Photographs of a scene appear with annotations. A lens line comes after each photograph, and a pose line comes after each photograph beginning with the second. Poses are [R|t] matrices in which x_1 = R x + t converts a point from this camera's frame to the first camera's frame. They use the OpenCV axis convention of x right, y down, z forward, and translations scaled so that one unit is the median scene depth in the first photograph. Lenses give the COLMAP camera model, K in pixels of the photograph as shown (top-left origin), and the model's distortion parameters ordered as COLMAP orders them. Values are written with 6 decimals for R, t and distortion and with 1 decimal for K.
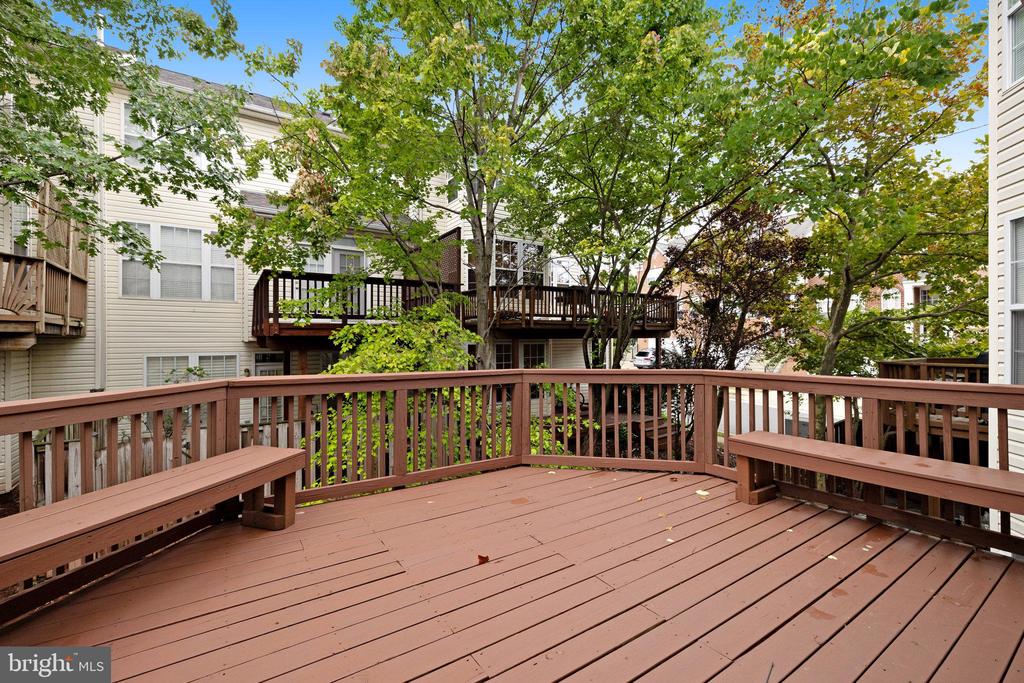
lens RADIAL K [[450.1, 0, 507.0], [0, 450.1, 334.7], [0, 0, 1]] dist [0.002905, 0.000252]
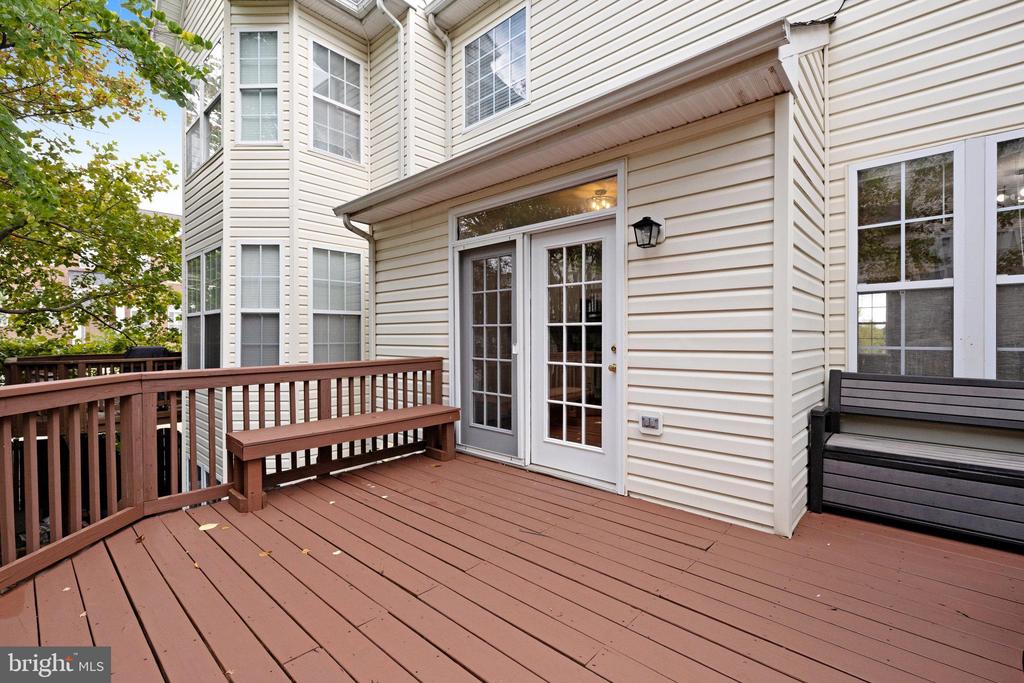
lens RADIAL K [[450.1, 0, 509.2], [0, 450.1, 338.5], [0, 0, 1]] dist [0.002905, 0.000252]
pose [[-0.214932, -0.013088, 0.976541, -0.520538], [0.003563, 0.999893, 0.014185, 0.010214], [-0.976623, 0.006528, -0.214862, 0.745871]]
